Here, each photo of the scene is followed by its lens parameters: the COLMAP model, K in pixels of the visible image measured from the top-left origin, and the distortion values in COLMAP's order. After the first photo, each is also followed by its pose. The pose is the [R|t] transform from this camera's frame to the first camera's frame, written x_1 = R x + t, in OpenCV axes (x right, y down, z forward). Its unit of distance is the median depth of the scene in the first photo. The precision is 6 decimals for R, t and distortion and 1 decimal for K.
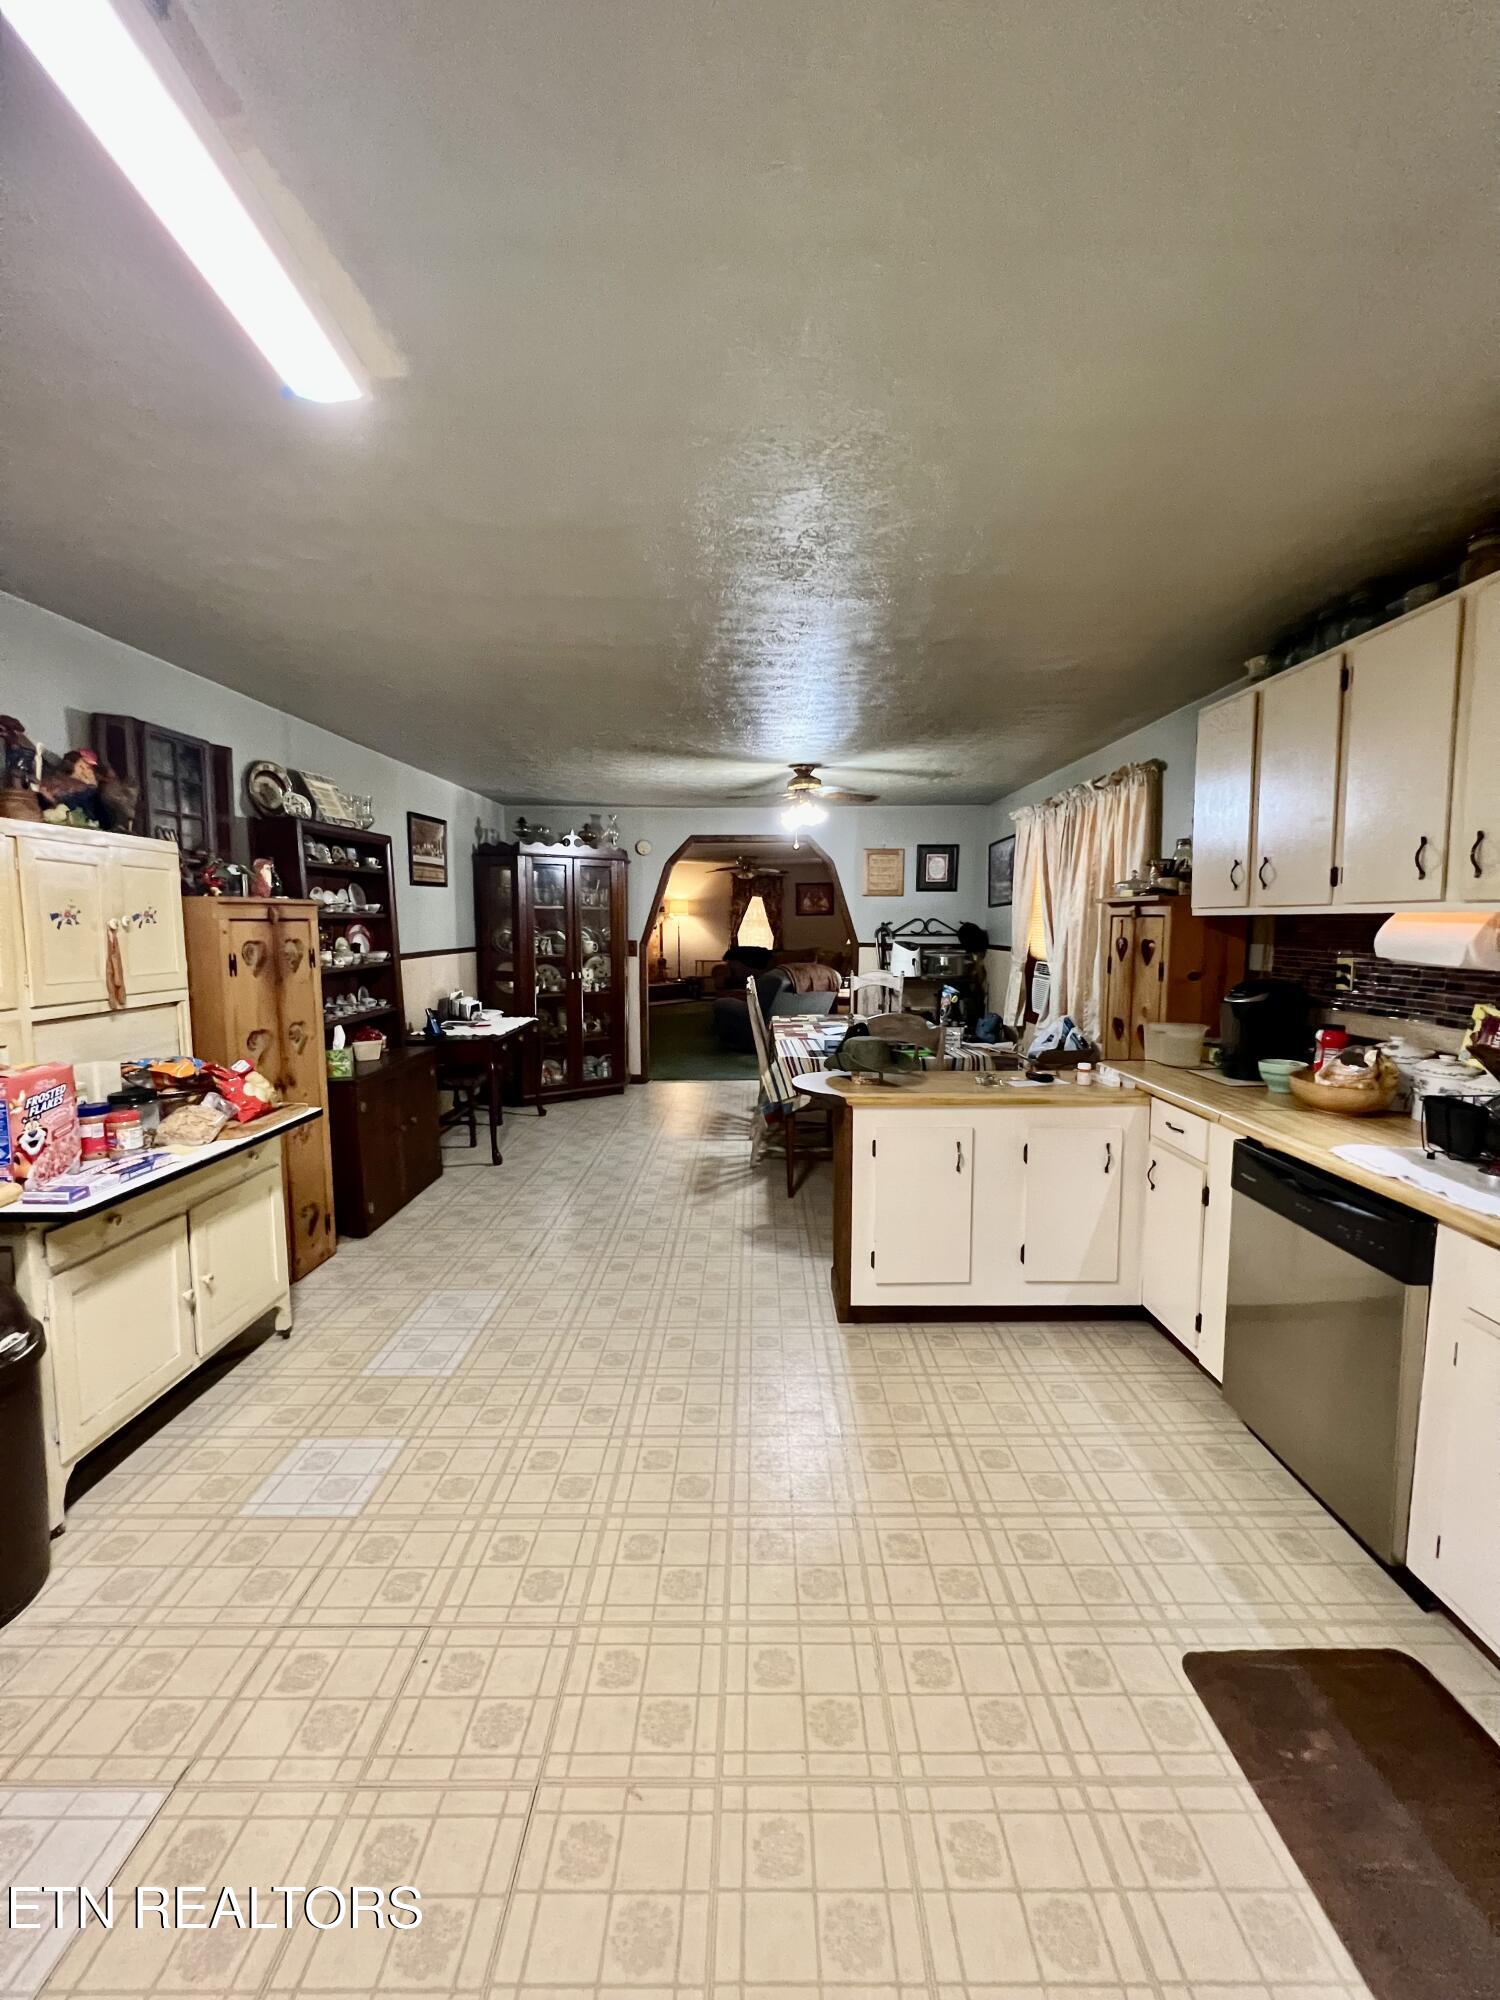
lens RADIAL K [[802.1, 0, 754.6], [0, 802.1, 1001.6], [0, 0, 1]] dist [-0.000394, -0.000120]
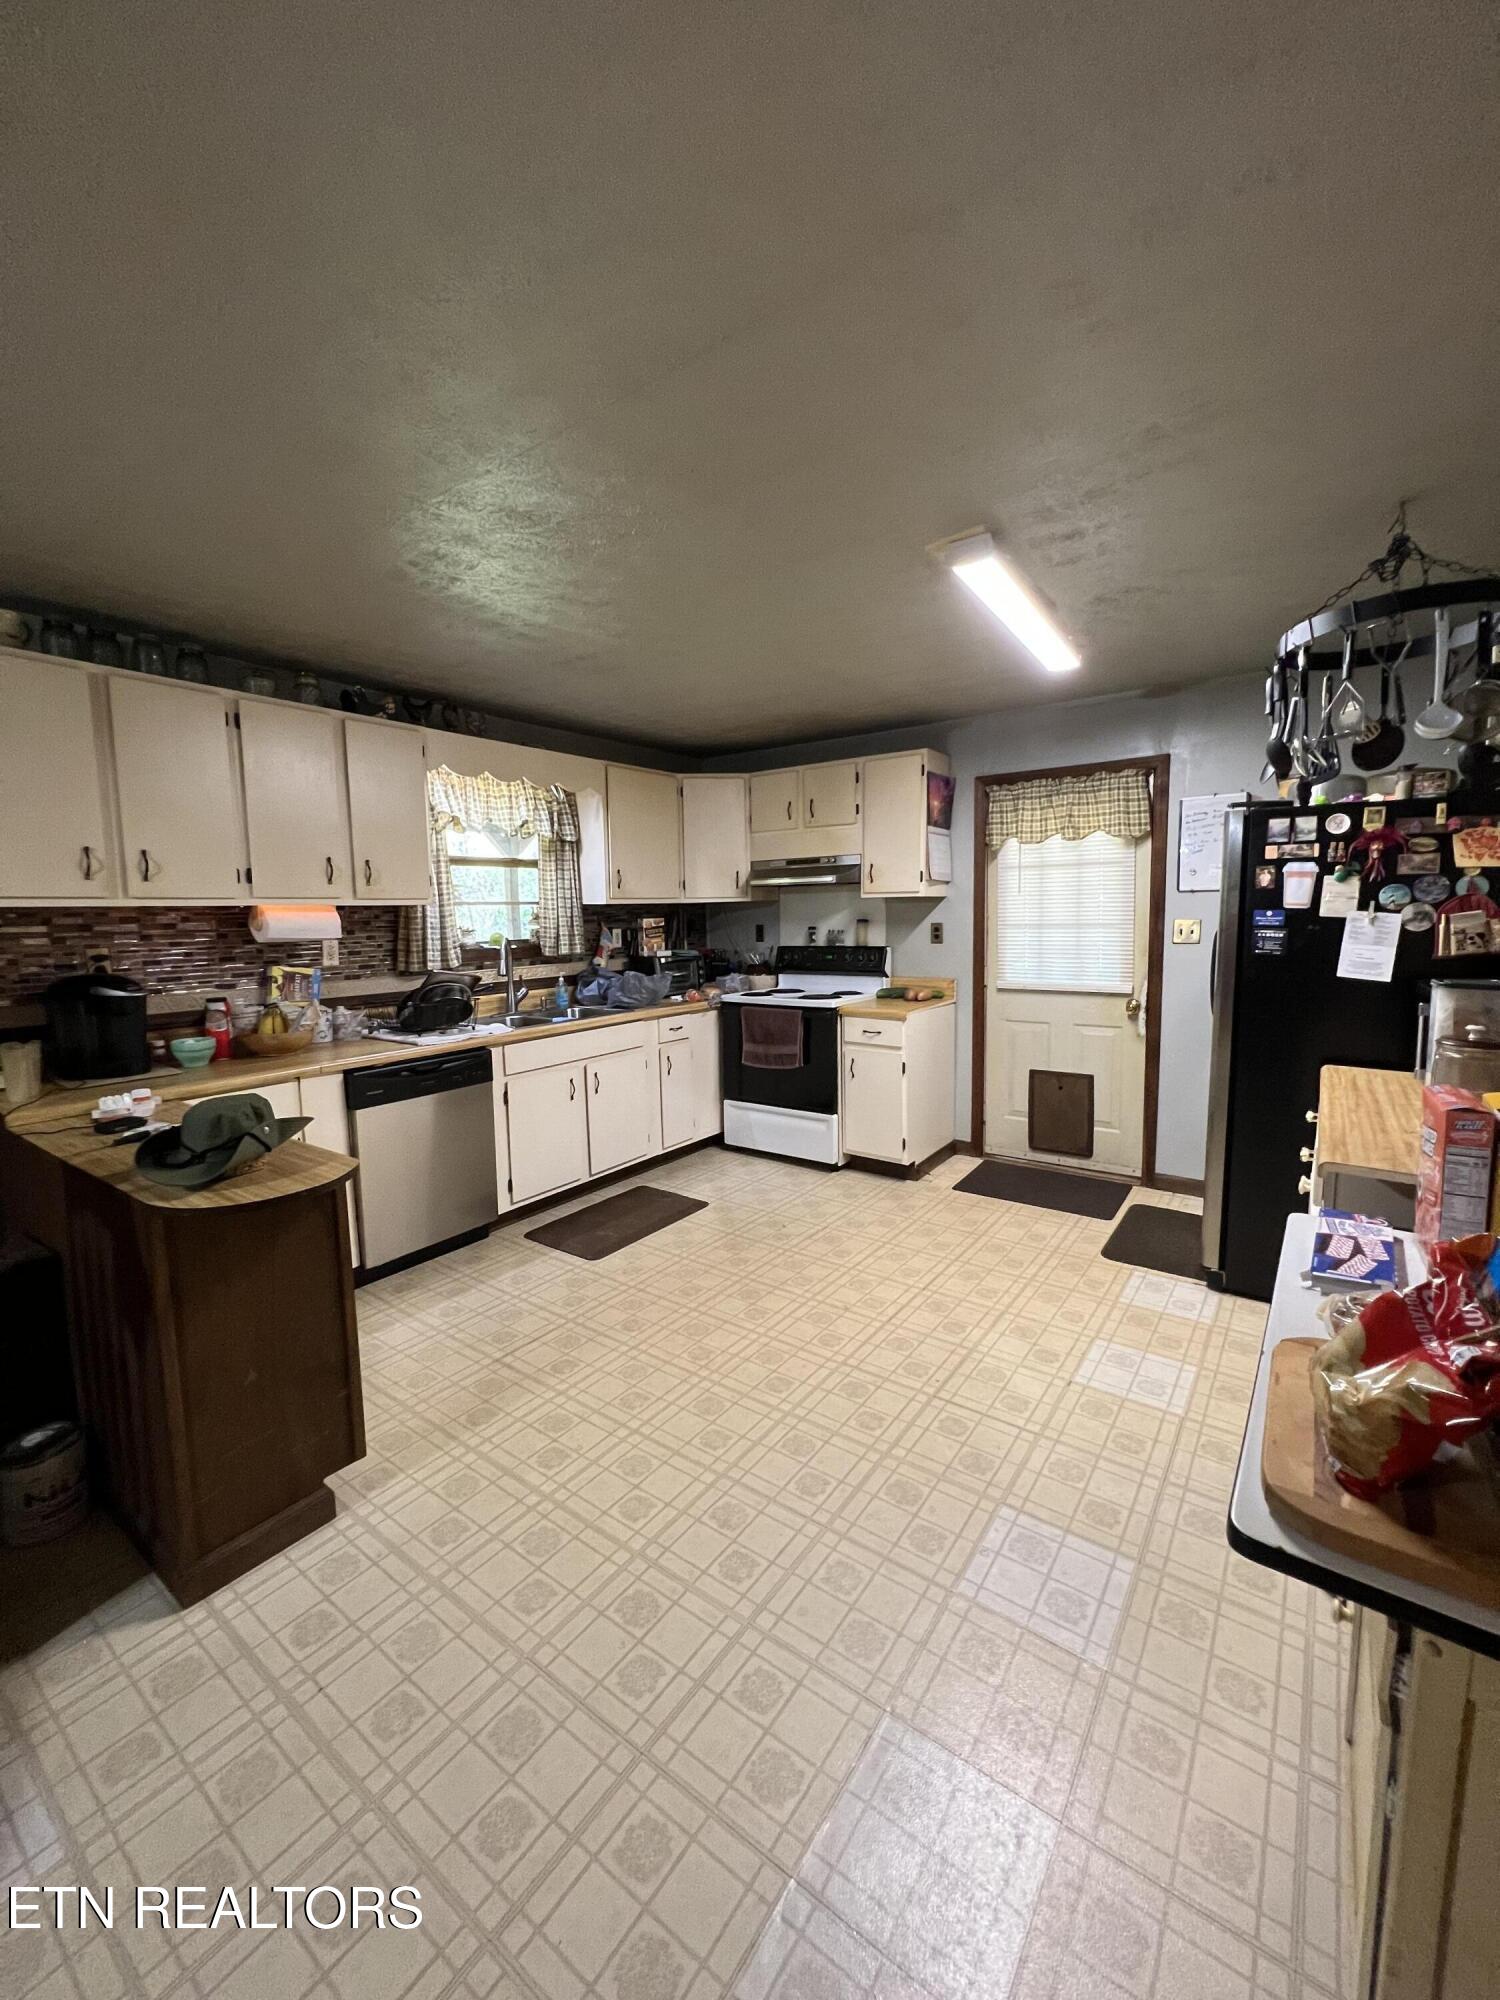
lens RADIAL K [[802.1, 0, 752.3], [0, 802.1, 994.8], [0, 0, 1]] dist [-0.000394, -0.000120]
pose [[-0.809320, -0.047349, 0.585456, -0.839219], [0.076823, 0.979650, 0.185429, -0.180950], [-0.582322, 0.195048, -0.789213, 1.931811]]
